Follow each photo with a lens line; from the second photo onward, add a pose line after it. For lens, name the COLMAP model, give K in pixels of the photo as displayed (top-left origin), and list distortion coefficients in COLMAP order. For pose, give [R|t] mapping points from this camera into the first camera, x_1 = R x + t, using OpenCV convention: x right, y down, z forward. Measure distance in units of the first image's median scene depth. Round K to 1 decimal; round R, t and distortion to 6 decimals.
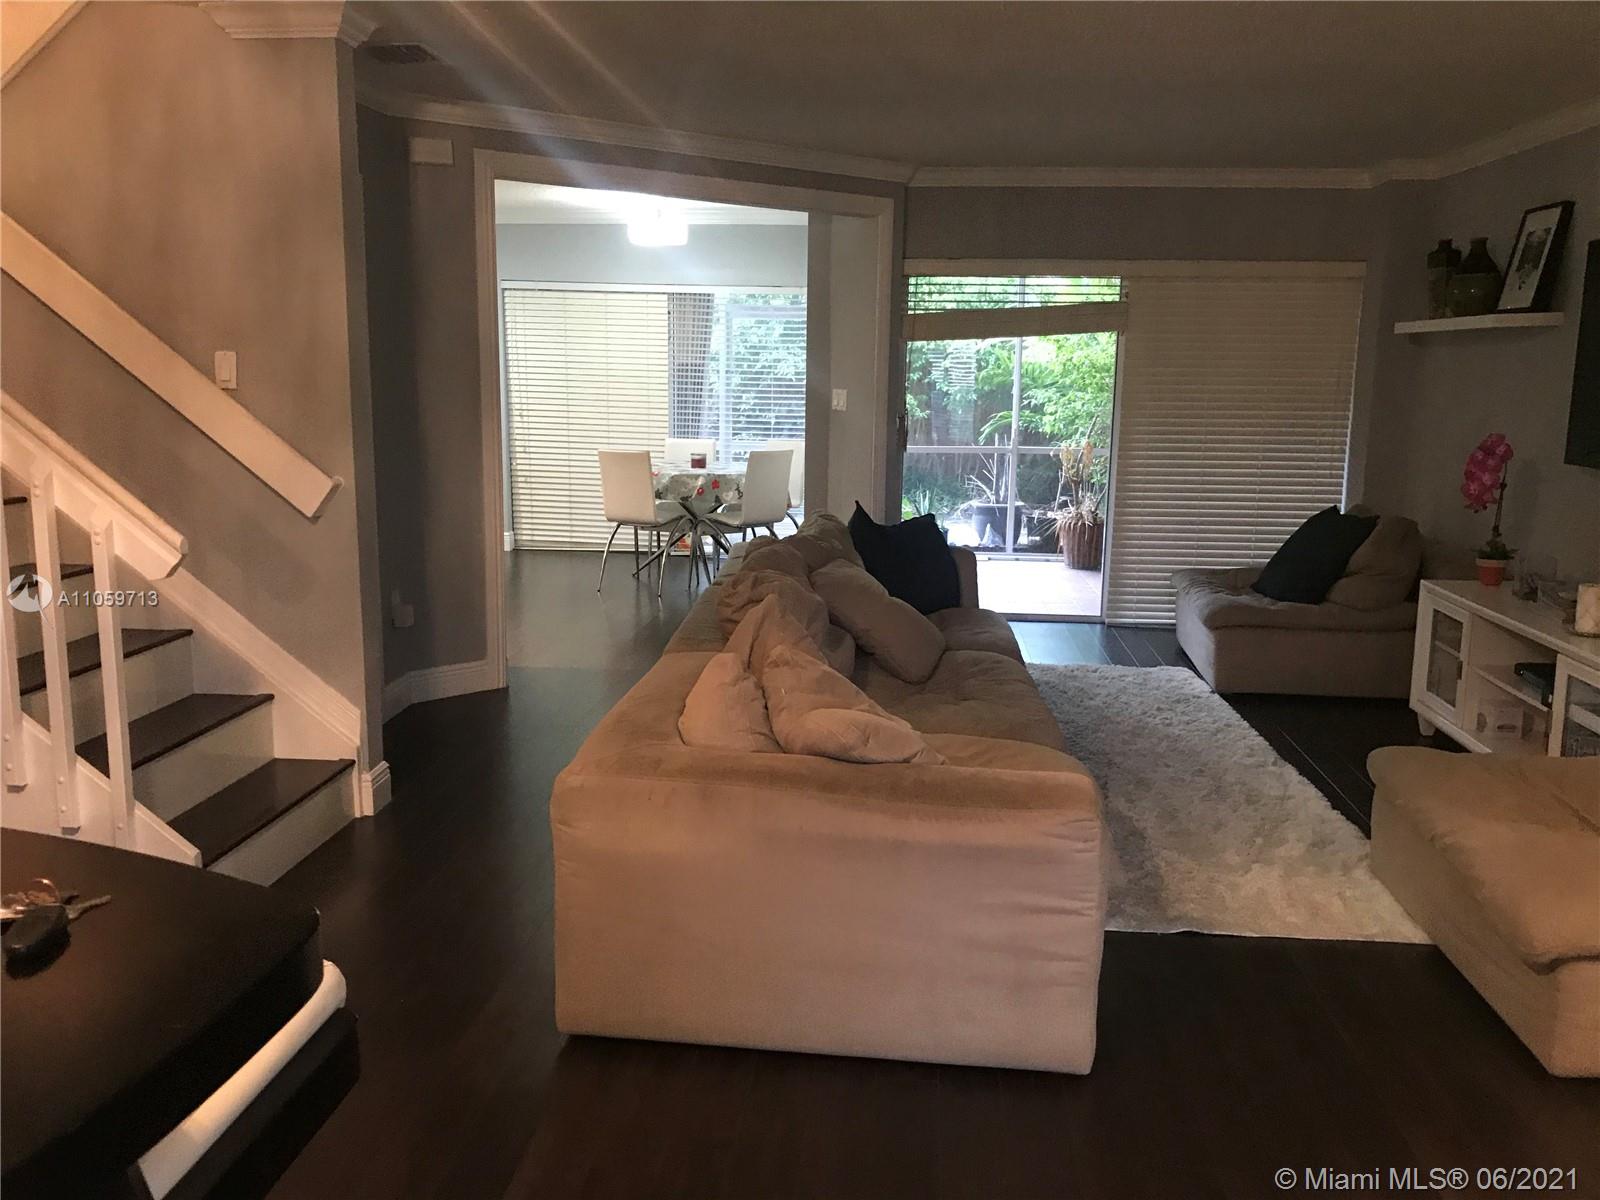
lens RADIAL K [[1298.3, 0, 811.6], [0, 1298.3, 605.3], [0, 0, 1]] dist [0.006889, -0.001367]
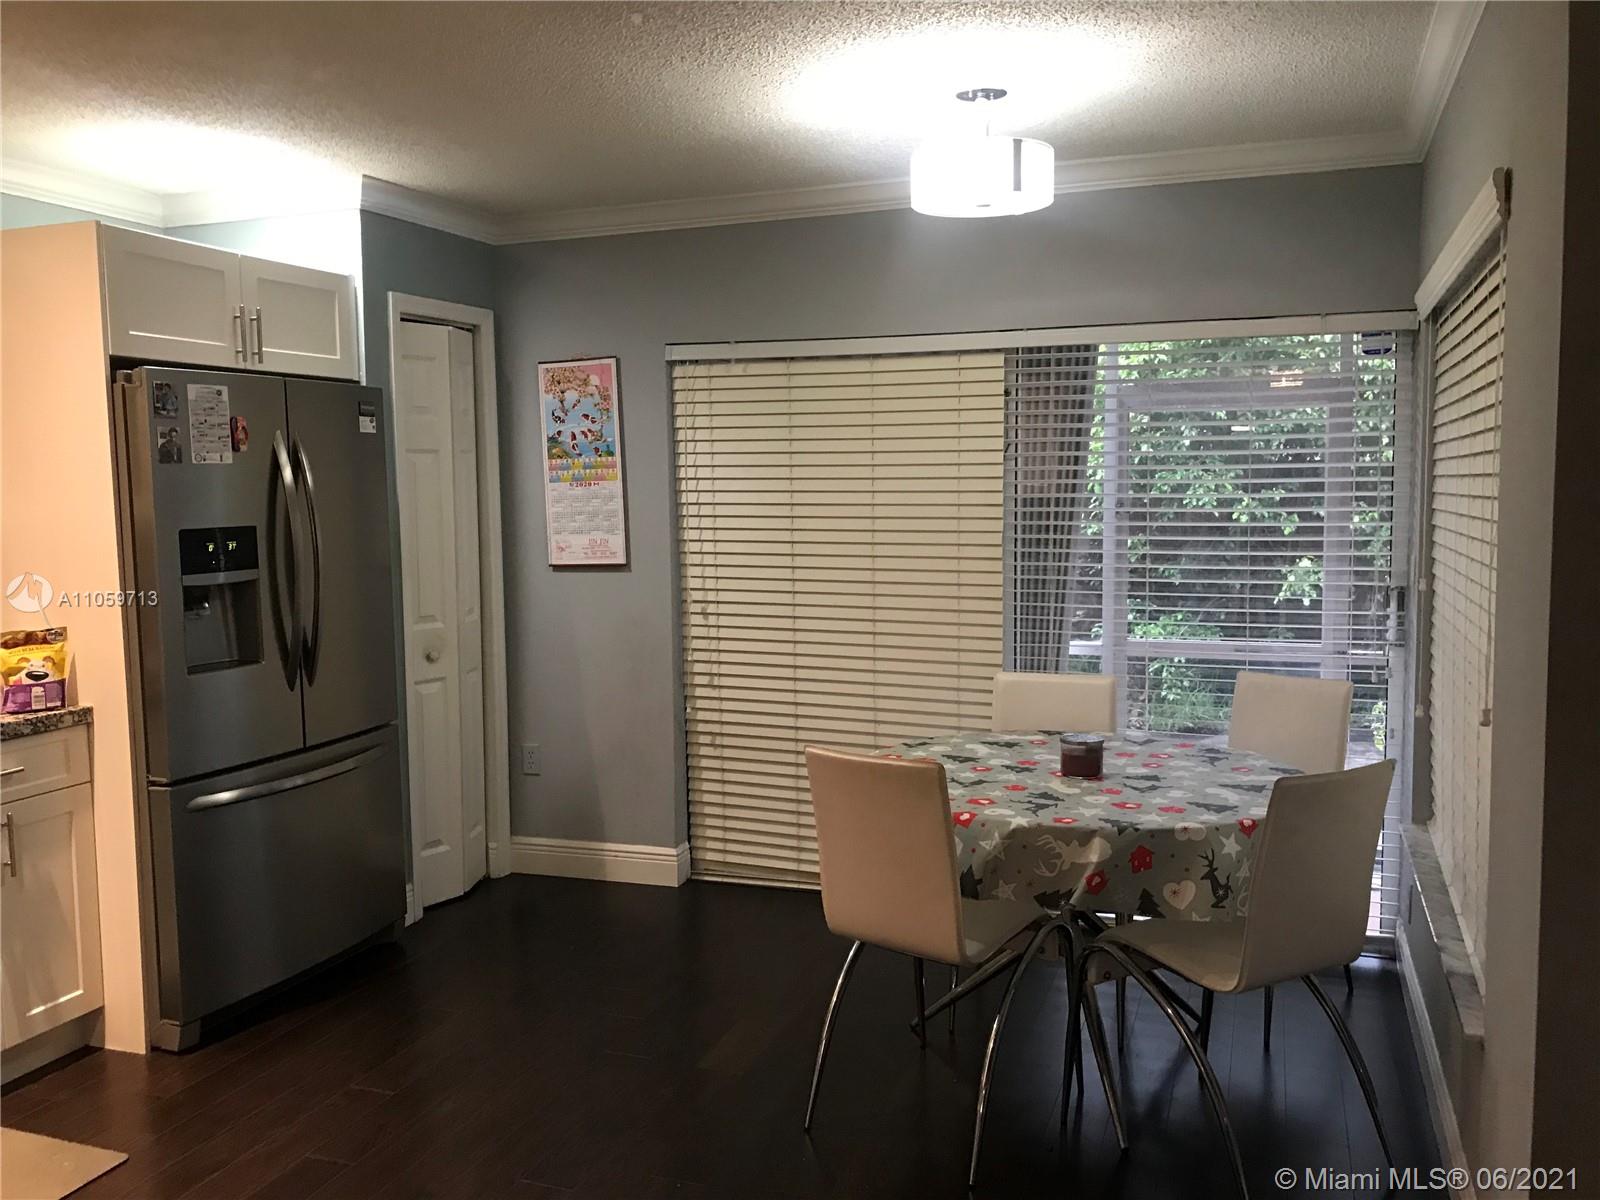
lens RADIAL K [[1298.3, 0, 791.5], [0, 1298.3, 608.2], [0, 0, 1]] dist [0.006889, -0.001367]
pose [[0.962571, -0.004611, -0.270992, -0.057974], [-0.022084, 0.995196, -0.095377, -0.102316], [0.270130, 0.097792, 0.957845, 0.538888]]
